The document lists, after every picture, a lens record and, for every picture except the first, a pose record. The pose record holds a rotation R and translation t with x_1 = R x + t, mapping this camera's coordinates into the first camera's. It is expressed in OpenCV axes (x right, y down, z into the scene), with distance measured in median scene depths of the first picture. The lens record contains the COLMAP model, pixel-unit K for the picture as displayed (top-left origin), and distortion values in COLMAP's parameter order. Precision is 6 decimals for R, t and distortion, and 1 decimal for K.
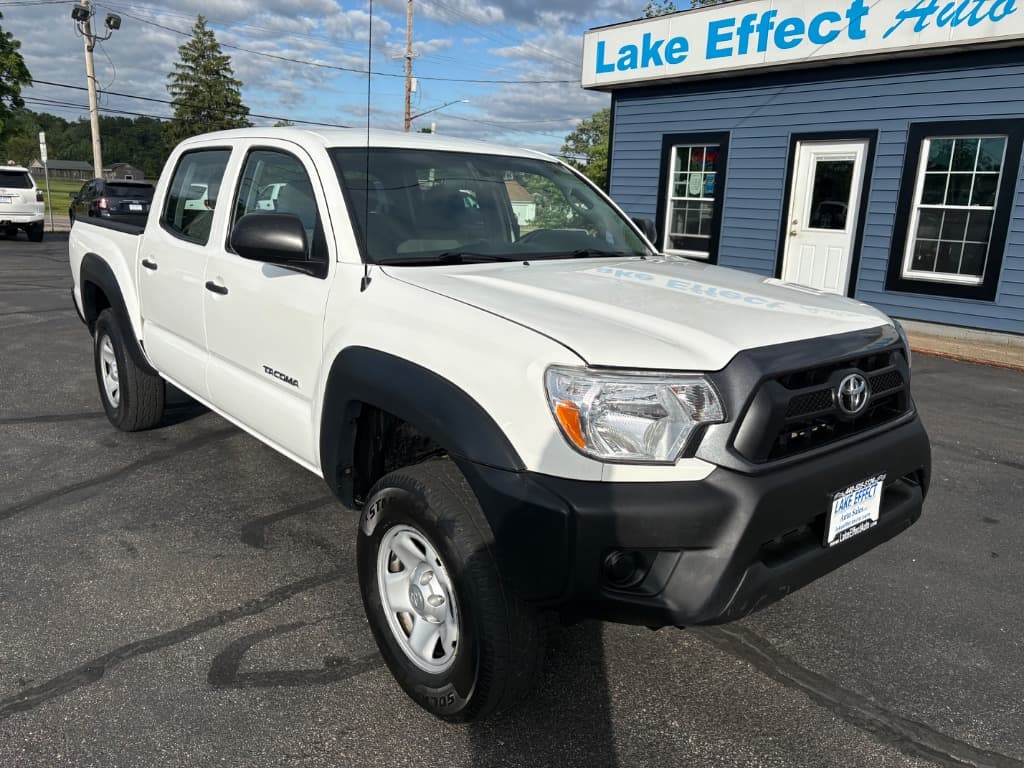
lens RADIAL K [[775.5, 0, 513.8], [0, 775.5, 380.2], [0, 0, 1]] dist [0.054123, -0.053243]
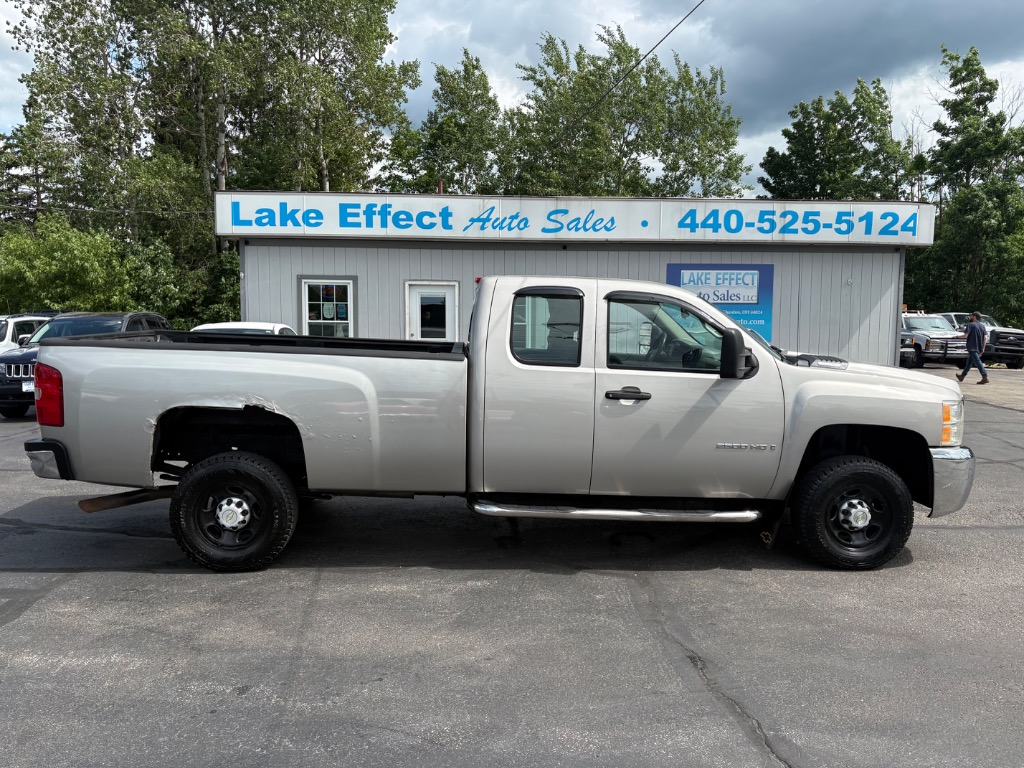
lens RADIAL K [[775.5, 0, 516.8], [0, 775.5, 392.4], [0, 0, 1]] dist [0.054123, -0.053243]
pose [[0.594938, -0.104520, 0.796947, -0.745979], [0.199755, 0.979628, -0.020643, -0.018052], [-0.778555, 0.171476, 0.603696, -0.068655]]
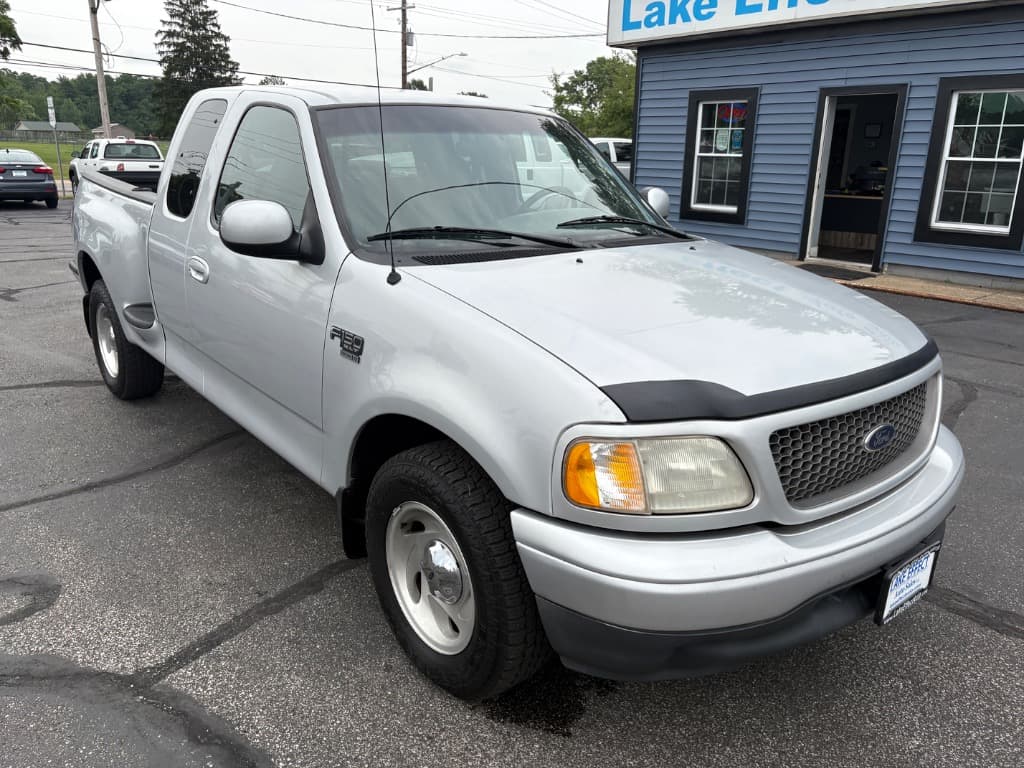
lens RADIAL K [[775.5, 0, 509.9], [0, 775.5, 380.7], [0, 0, 1]] dist [0.054123, -0.053243]
pose [[0.999788, -0.020571, 0.001286, -0.058832], [0.020465, 0.998194, 0.056486, -0.000288], [-0.002445, -0.056448, 0.998403, -0.043442]]
